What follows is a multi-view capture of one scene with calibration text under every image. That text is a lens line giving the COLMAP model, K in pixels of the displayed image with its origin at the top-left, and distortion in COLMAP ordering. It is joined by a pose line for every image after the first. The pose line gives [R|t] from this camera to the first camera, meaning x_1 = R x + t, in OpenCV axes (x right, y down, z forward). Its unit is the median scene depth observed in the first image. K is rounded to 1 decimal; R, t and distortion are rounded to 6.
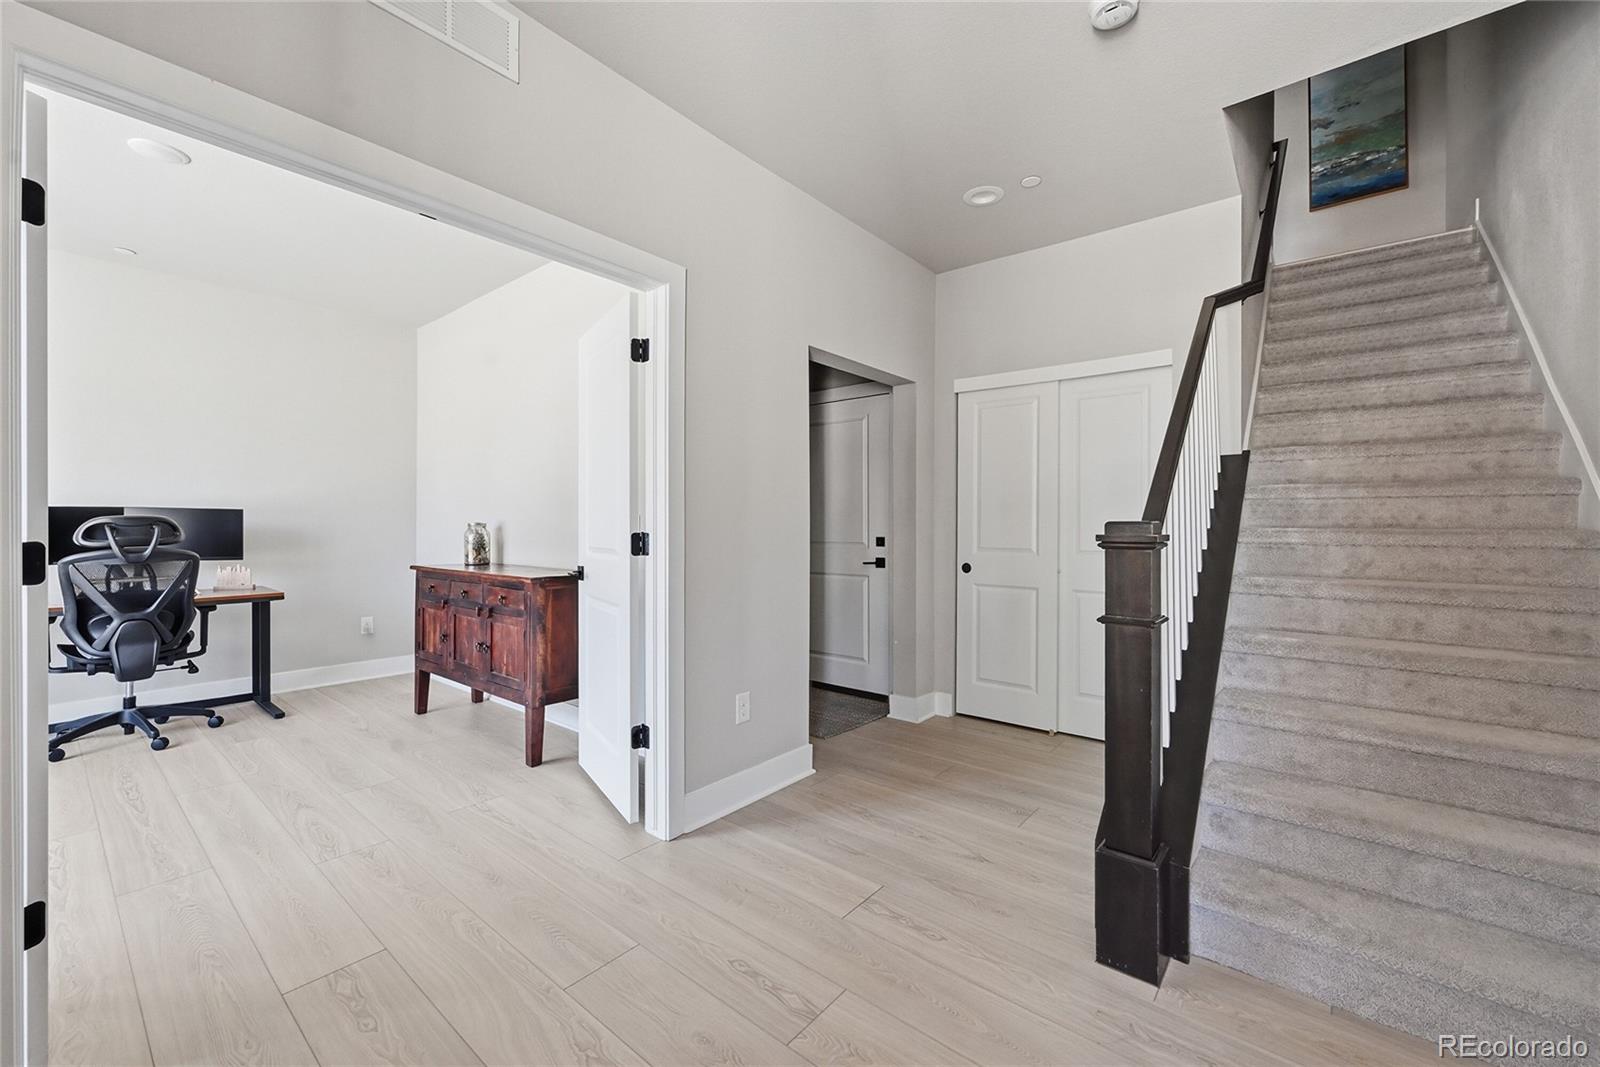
lens RADIAL K [[632.4, 0, 797.4], [0, 632.4, 526.1], [0, 0, 1]] dist [-0.015931, 0.000014]
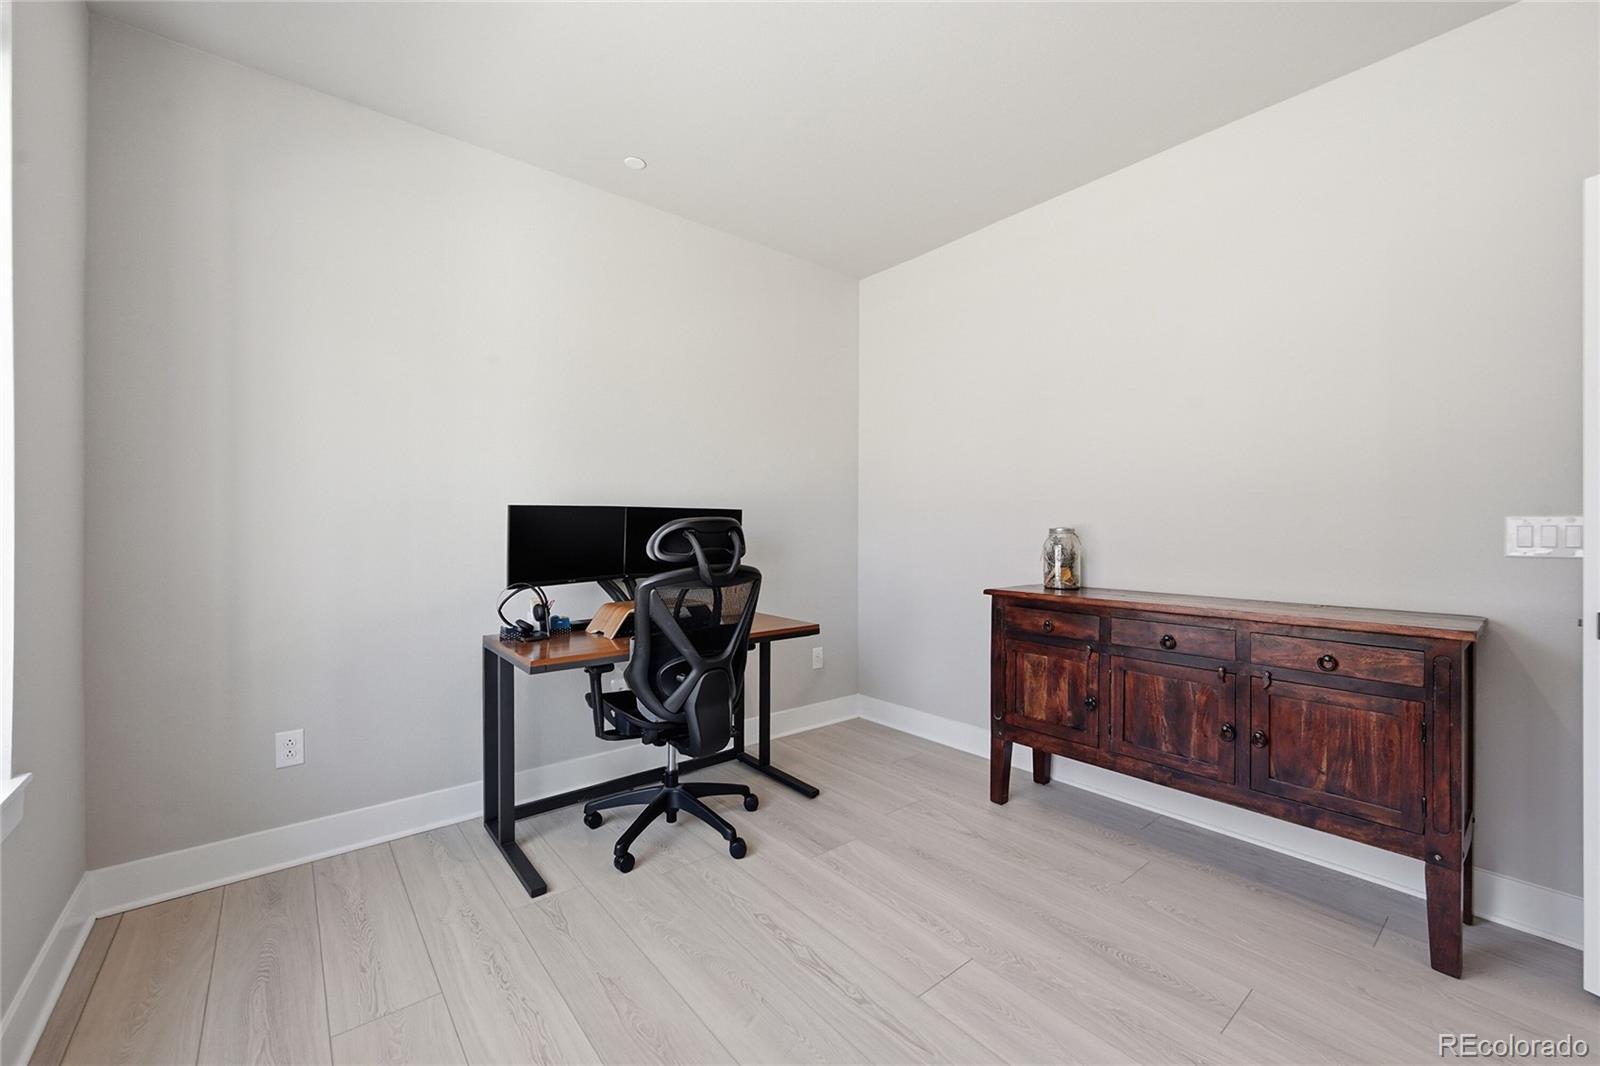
lens RADIAL K [[632.4, 0, 797.4], [0, 632.4, 525.6], [0, 0, 1]] dist [-0.015931, 0.000014]
pose [[0.979840, 0.003169, -0.199757, -0.841983], [-0.004045, 0.999984, -0.003976, -0.004061], [0.199741, 0.004704, 0.979837, 0.336400]]
